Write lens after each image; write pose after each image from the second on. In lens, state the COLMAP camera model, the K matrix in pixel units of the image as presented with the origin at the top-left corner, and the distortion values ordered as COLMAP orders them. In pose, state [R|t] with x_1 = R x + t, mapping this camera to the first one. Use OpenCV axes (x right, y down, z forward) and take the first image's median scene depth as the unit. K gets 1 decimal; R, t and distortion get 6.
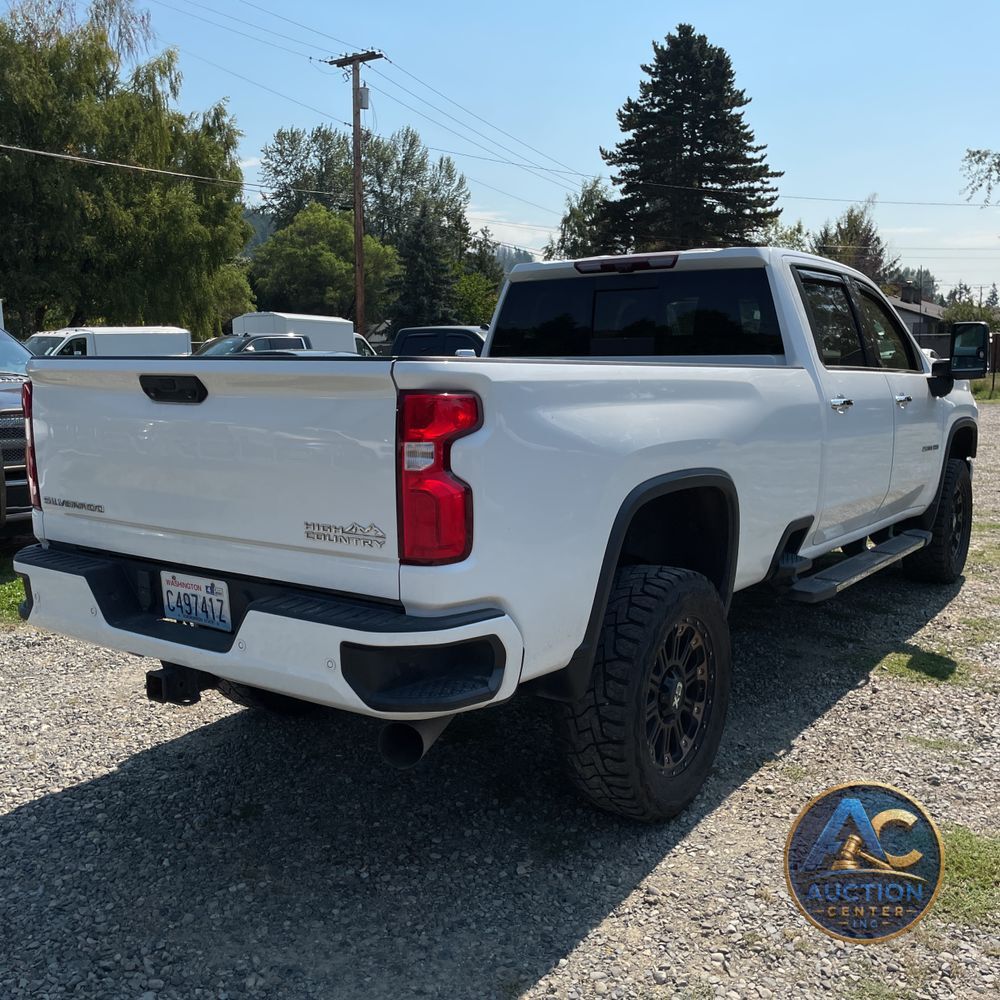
lens RADIAL K [[1013.9, 0, 484.0], [0, 1013.9, 501.6], [0, 0, 1]] dist [0.098710, -0.134677]
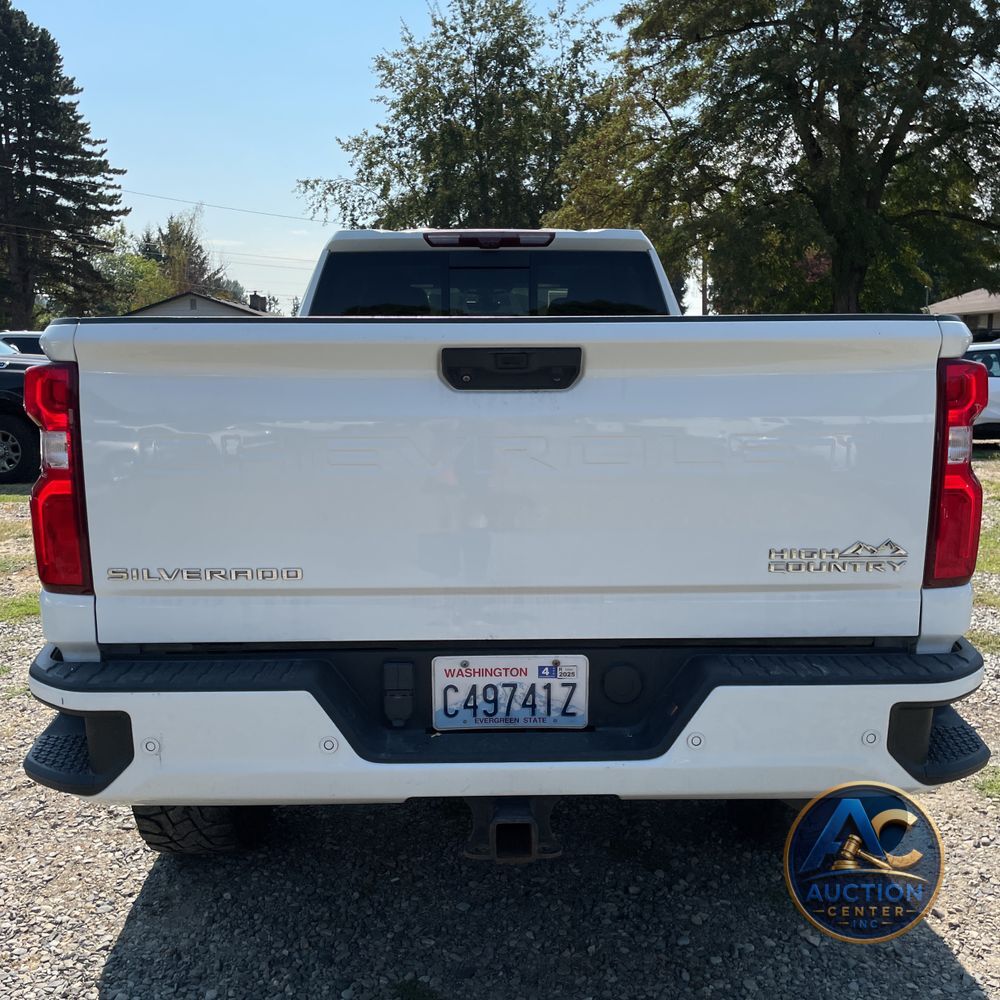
lens RADIAL K [[1013.9, 0, 484.0], [0, 1013.9, 501.6], [0, 0, 1]] dist [0.098710, -0.134677]
pose [[0.801471, -0.083801, 0.592133, -0.600972], [0.086828, 0.995948, 0.023426, -0.037467], [-0.591697, 0.032638, 0.805500, 0.429637]]
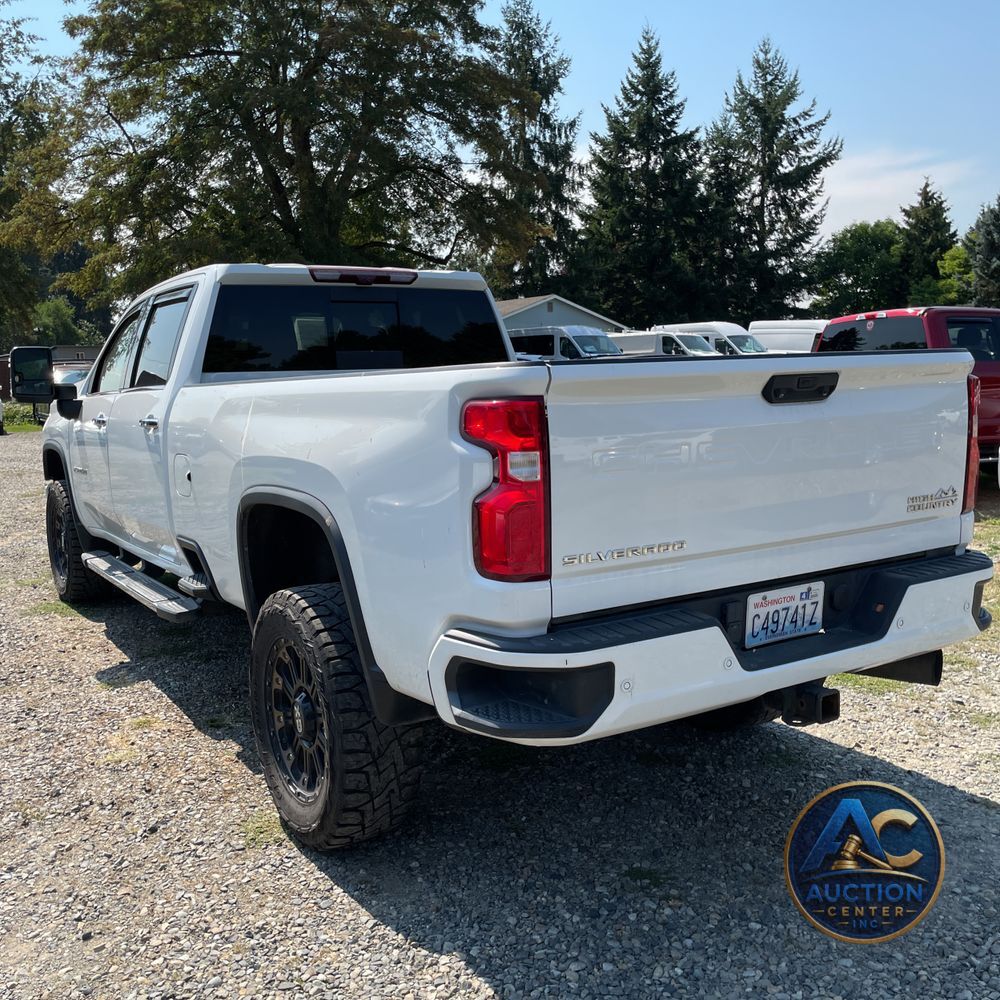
lens RADIAL K [[1013.9, 0, 484.0], [0, 1013.9, 501.6], [0, 0, 1]] dist [0.098710, -0.134677]
pose [[0.384996, -0.128534, 0.913924, -1.104051], [0.157535, 0.984874, 0.072150, -0.104016], [-0.909374, 0.116197, 0.399421, 0.773101]]
